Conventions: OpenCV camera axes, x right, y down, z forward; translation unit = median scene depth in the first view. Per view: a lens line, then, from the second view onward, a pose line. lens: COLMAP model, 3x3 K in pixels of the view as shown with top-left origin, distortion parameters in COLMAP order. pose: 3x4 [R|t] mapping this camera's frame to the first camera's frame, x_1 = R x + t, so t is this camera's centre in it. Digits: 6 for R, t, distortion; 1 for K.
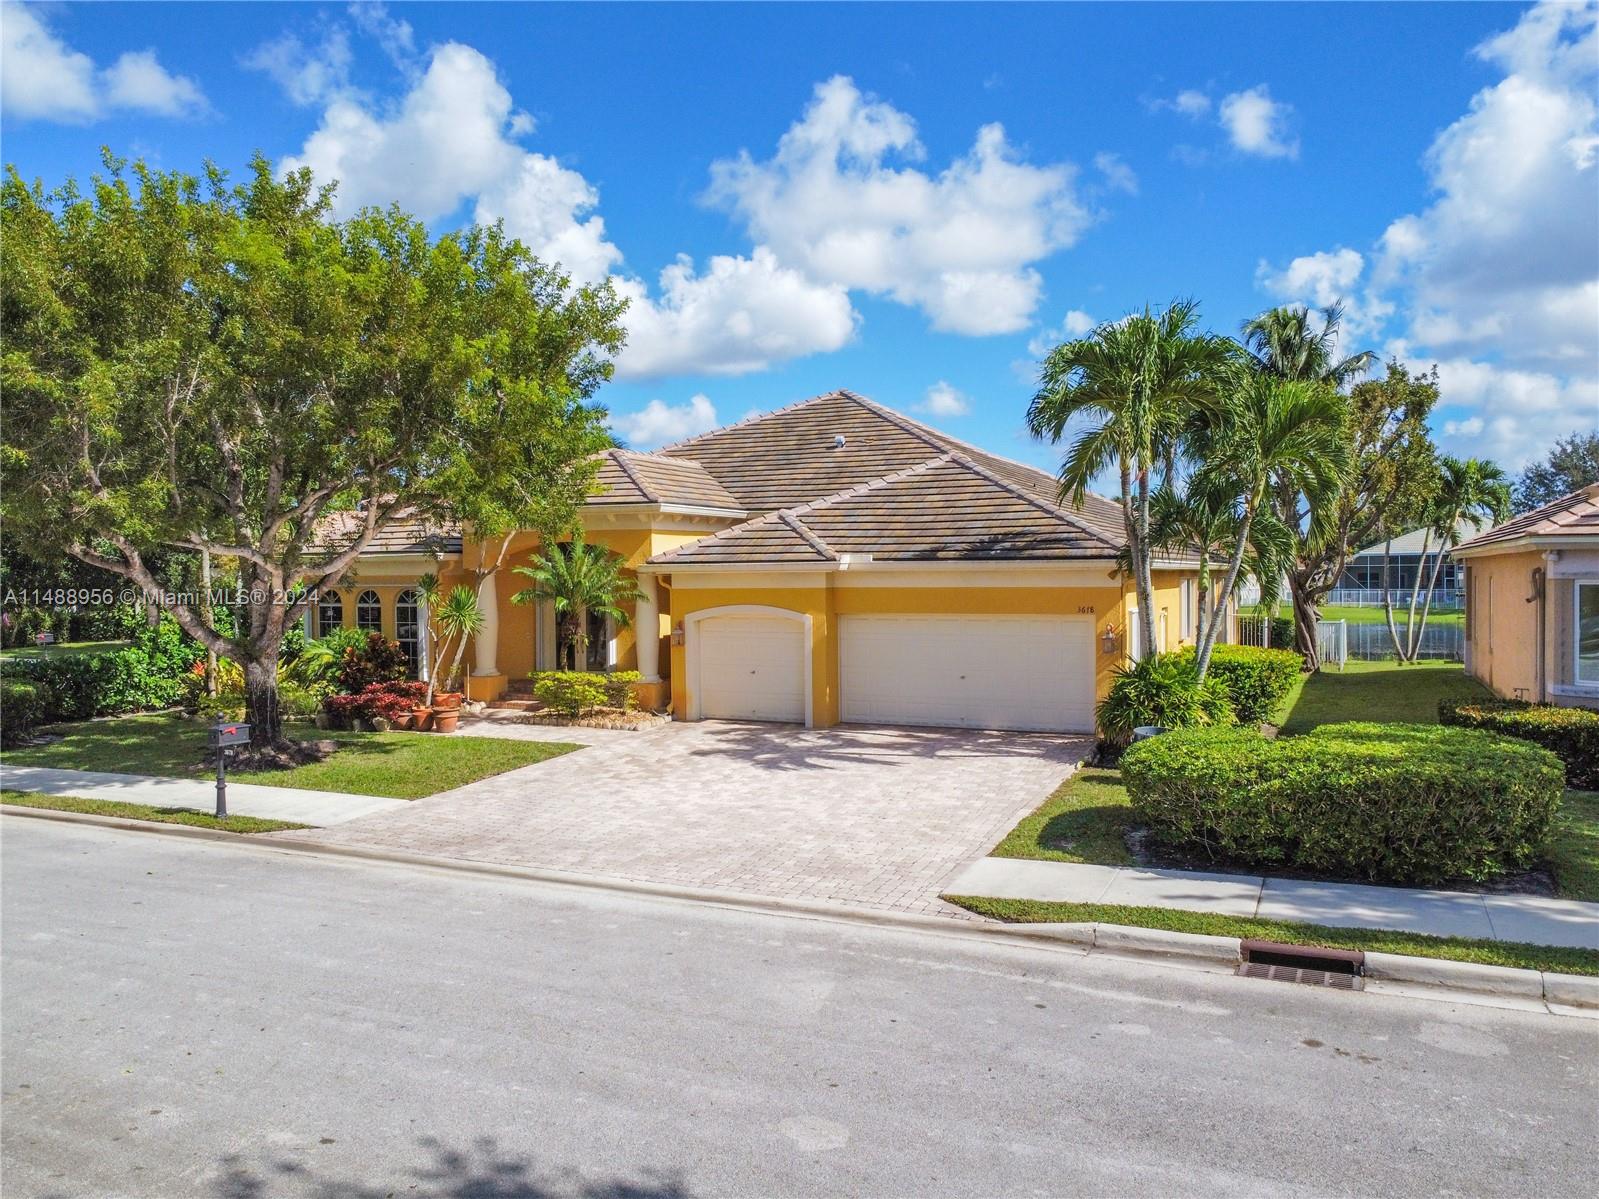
lens RADIAL K [[1126.1, 0, 775.0], [0, 1126.1, 673.8], [0, 0, 1]] dist [-0.001233, -0.000979]
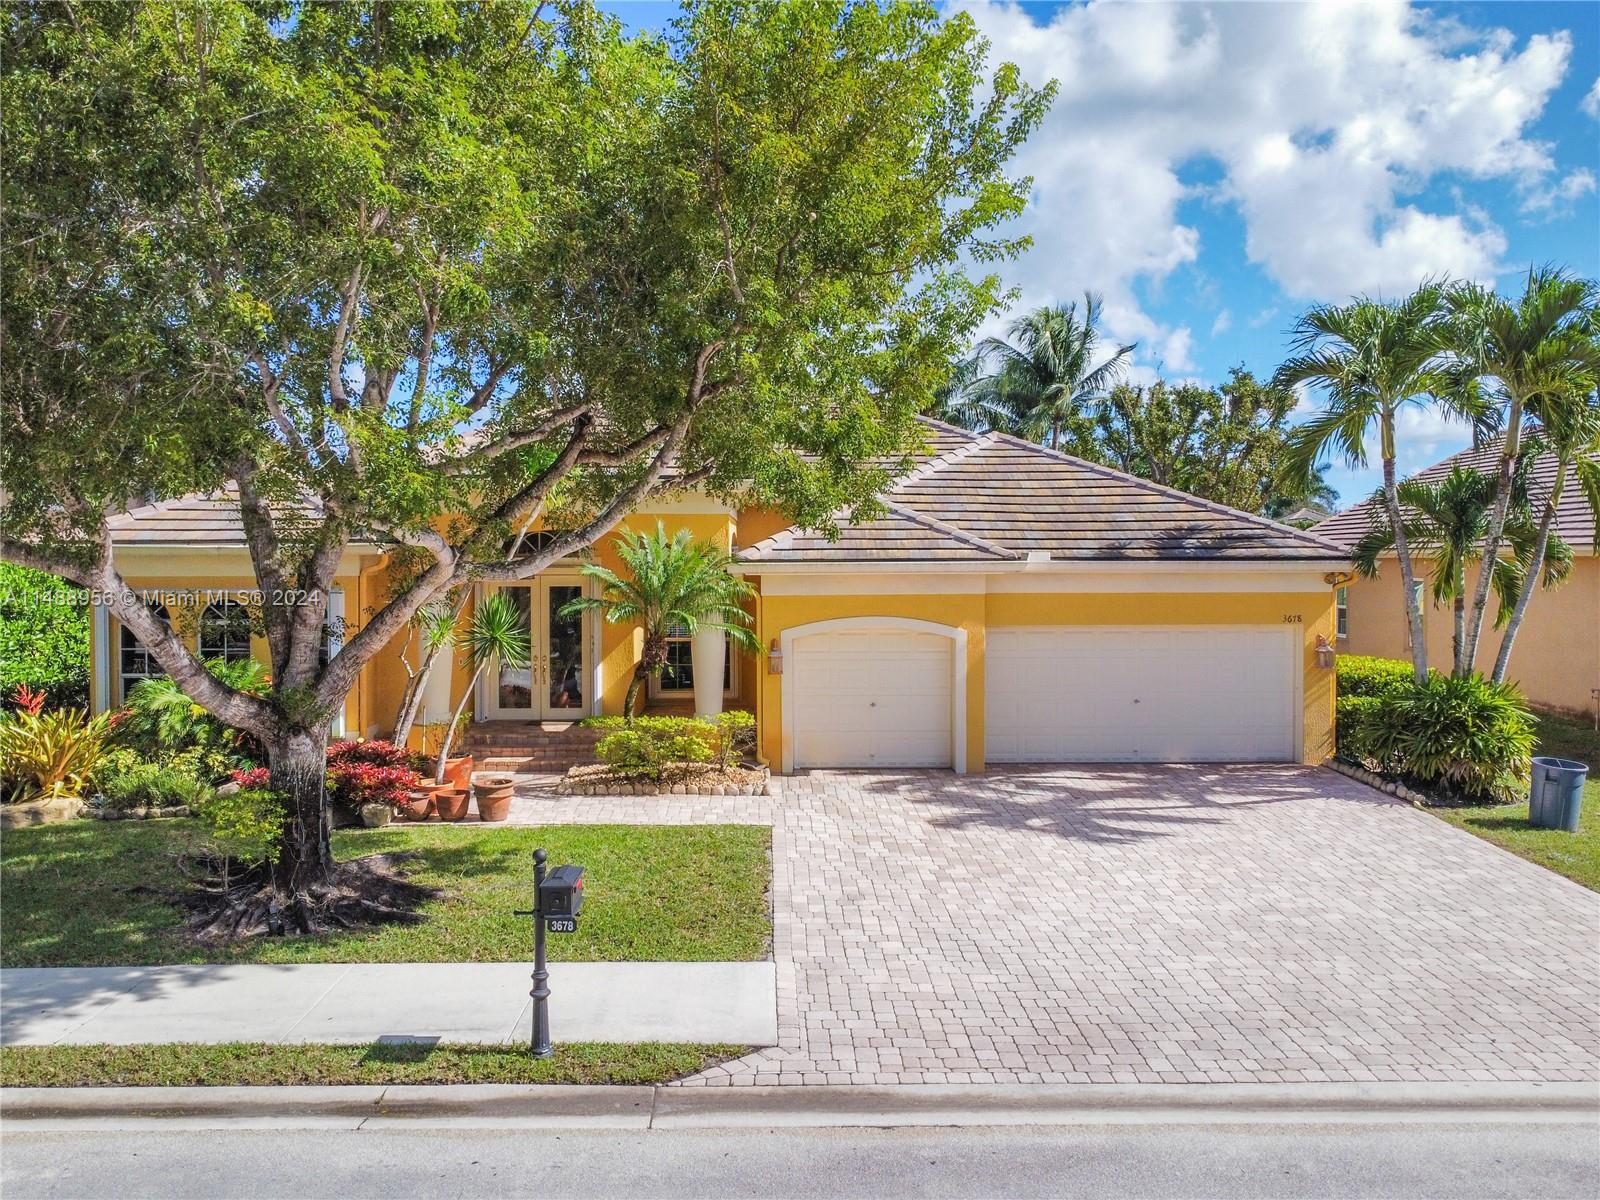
lens RADIAL K [[1189.3, 0, 800.0], [0, 1189.3, 600.0], [0, 0, 1]] dist [0.003588, -0.000759]
pose [[0.914871, -0.007596, 0.403674, -0.408199], [0.032267, 0.998000, -0.054349, -0.031463], [-0.402454, 0.062748, 0.913287, 0.297599]]
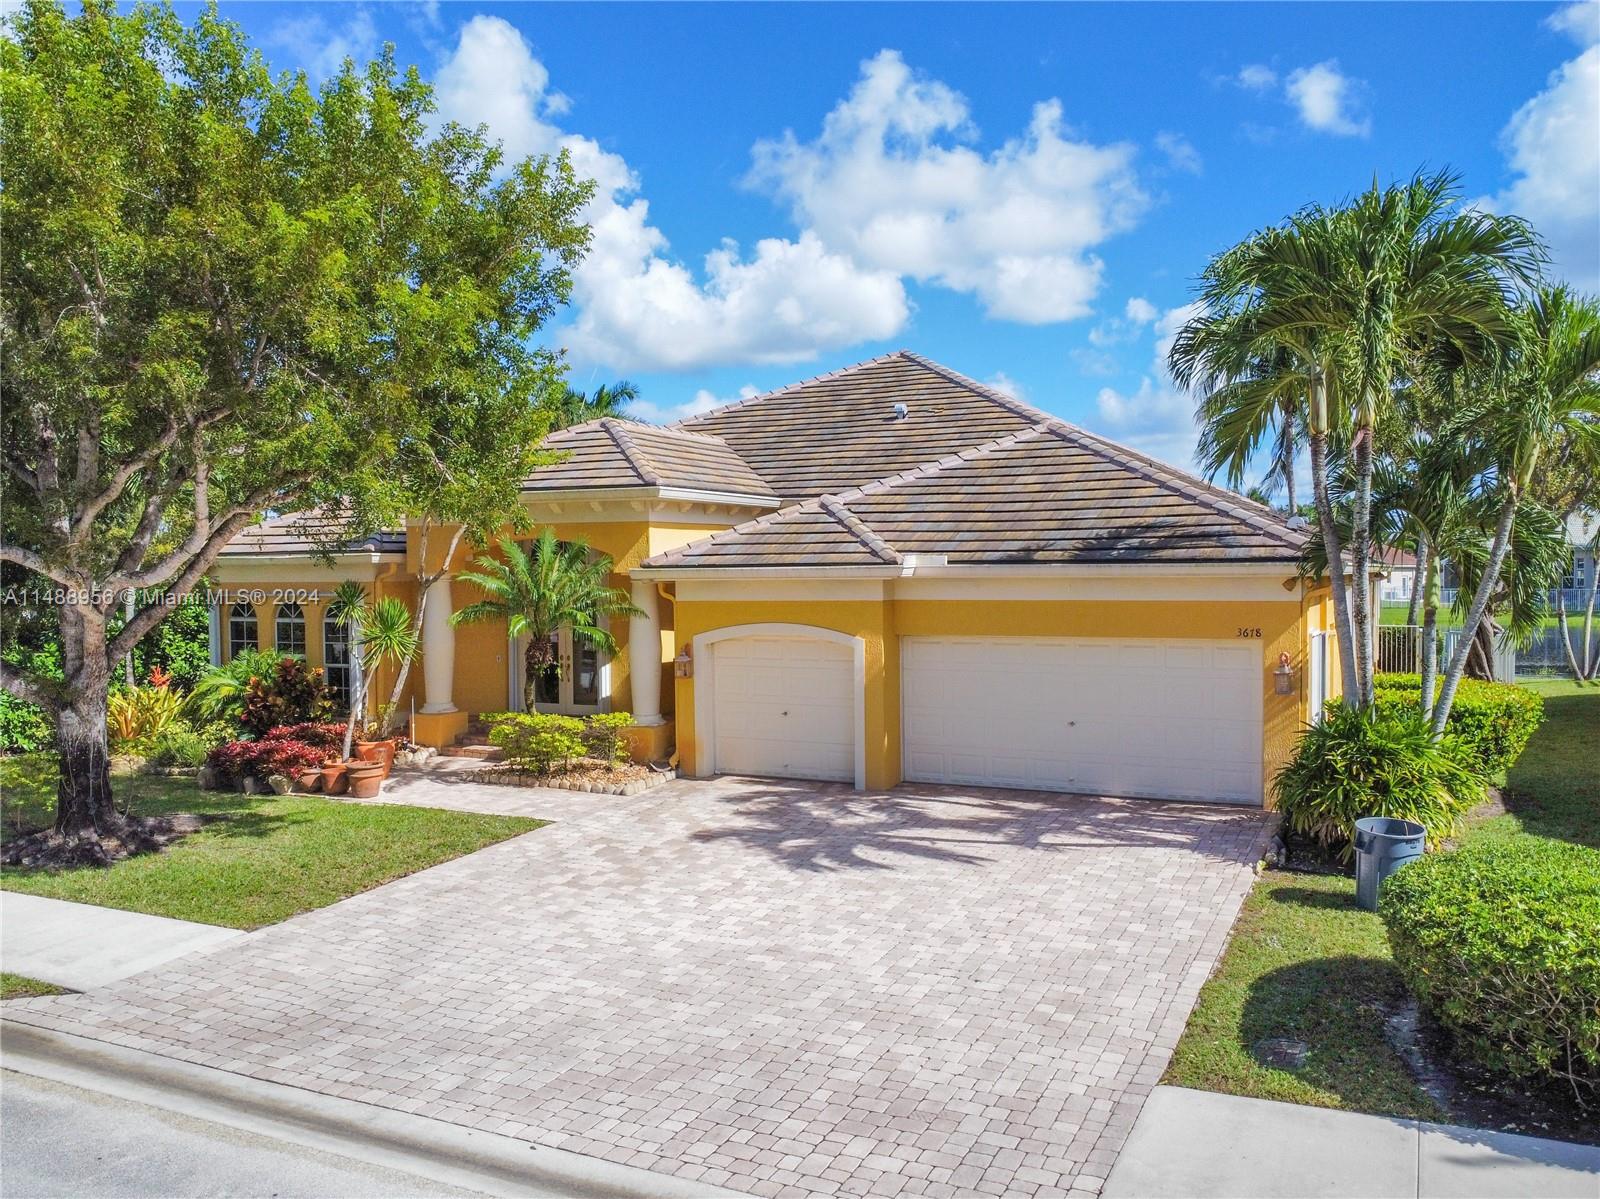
lens RADIAL K [[1206.4, 0, 803.1], [0, 1206.4, 634.0], [0, 0, 1]] dist [0.001006, -0.002355]
pose [[0.999776, 0.000897, -0.021145, 0.009859], [-0.001688, 0.999300, -0.037382, -0.025295], [0.021096, 0.037409, 0.999077, 0.216546]]
